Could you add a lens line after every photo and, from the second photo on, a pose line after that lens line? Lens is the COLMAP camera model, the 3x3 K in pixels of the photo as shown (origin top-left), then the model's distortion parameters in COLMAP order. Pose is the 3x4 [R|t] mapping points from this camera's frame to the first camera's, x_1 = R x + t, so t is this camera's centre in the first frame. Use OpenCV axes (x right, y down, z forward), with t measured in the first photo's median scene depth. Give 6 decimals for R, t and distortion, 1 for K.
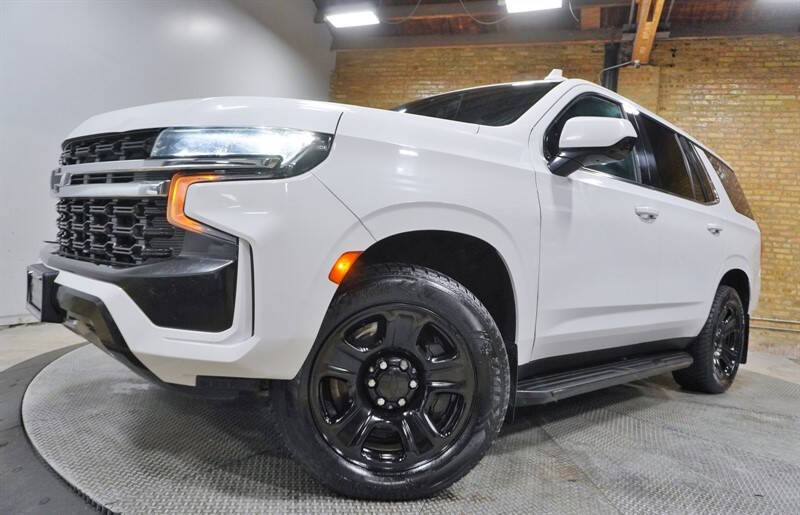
lens RADIAL K [[553.8, 0, 395.8], [0, 553.8, 262.4], [0, 0, 1]] dist [-0.037567, 0.024858]
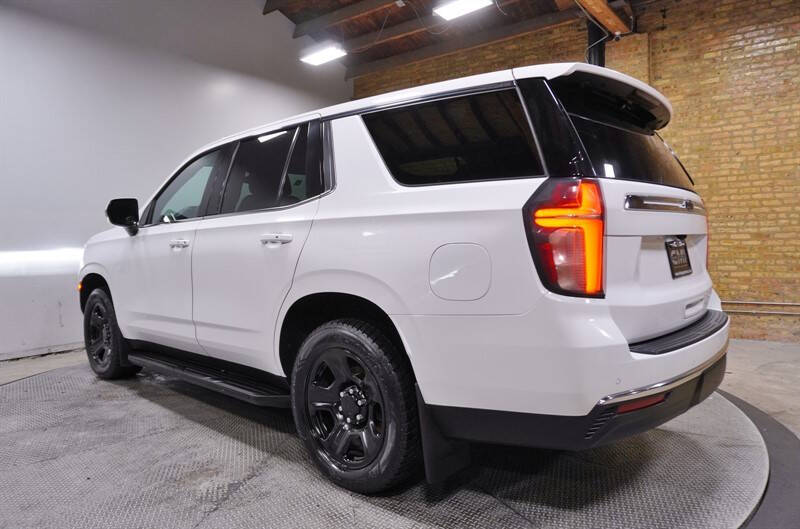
lens RADIAL K [[543.2, 0, 397.3], [0, 543.2, 275.9], [0, 0, 1]] dist [-0.039461, 0.028471]
pose [[0.941423, -0.077384, -0.328228, 0.354660], [0.085392, 0.996297, 0.010030, -0.001247], [0.326237, -0.037471, 0.944545, 0.013222]]
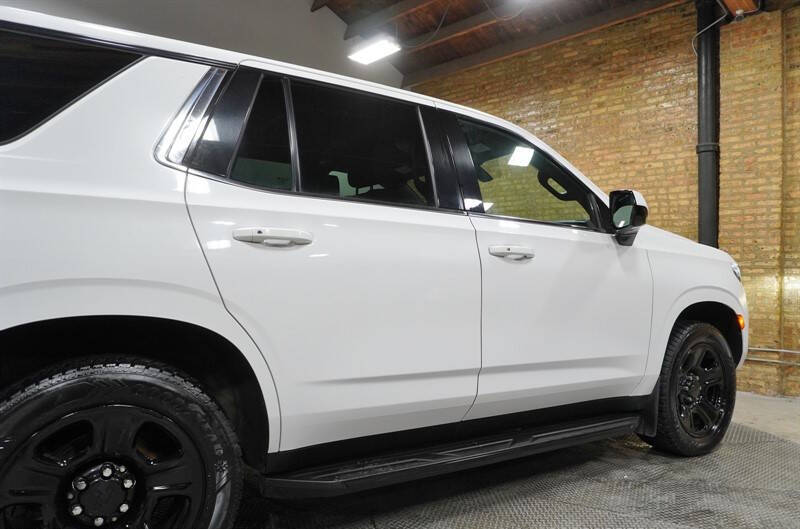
lens RADIAL K [[543.2, 0, 395.2], [0, 543.2, 267.6], [0, 0, 1]] dist [-0.039461, 0.028471]
pose [[0.899274, -0.075690, -0.430788, 0.308978], [0.046762, 0.995905, -0.077367, 0.003895], [0.434880, 0.049429, 0.899131, 0.180802]]
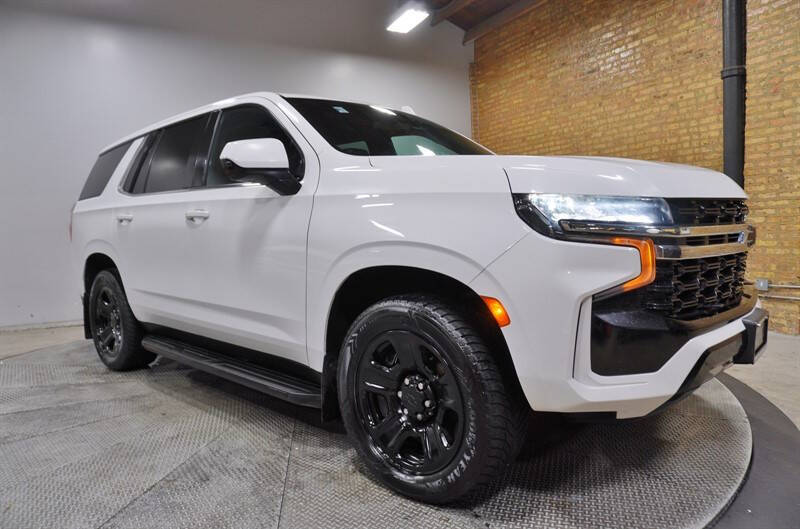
lens RADIAL K [[543.2, 0, 399.8], [0, 543.2, 266.9], [0, 0, 1]] dist [-0.039461, 0.028471]
pose [[0.713657, -0.058661, -0.698035, 0.553915], [0.076156, 0.997078, -0.005932, 0.022747], [0.696343, -0.048926, 0.716039, 0.226190]]
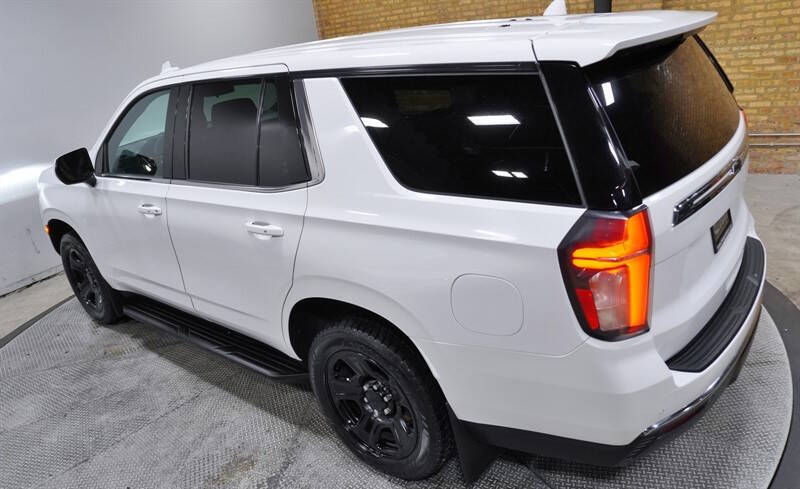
lens RADIAL K [[563.2, 0, 398.1], [0, 563.2, 251.3], [0, 0, 1]] dist [-0.034267, 0.013855]
pose [[0.939423, -0.089278, -0.330929, 0.342374], [0.202747, 0.923202, 0.326484, -0.121148], [0.276367, -0.373801, 0.885378, 0.058830]]
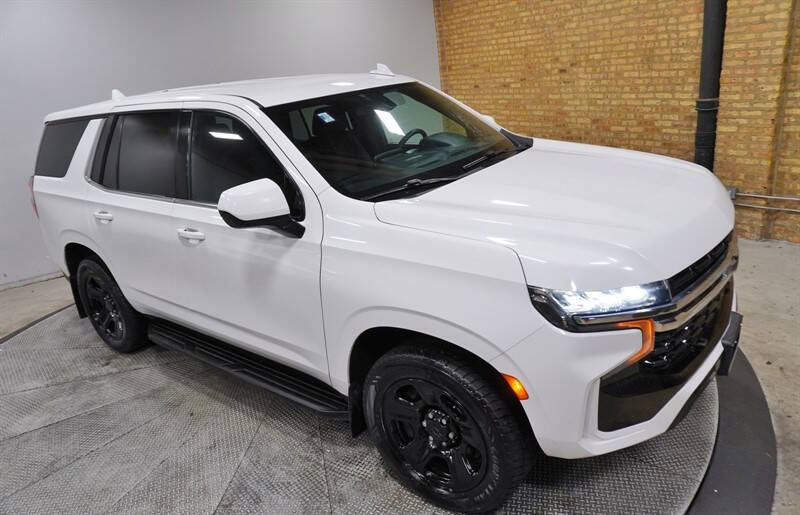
lens RADIAL K [[553.8, 0, 400.7], [0, 553.8, 260.9], [0, 0, 1]] dist [-0.037567, 0.024858]
pose [[0.761715, 0.054096, -0.645650, 0.546825], [0.156523, 0.951629, 0.264393, -0.097609], [0.628721, -0.302451, 0.716403, 0.211924]]
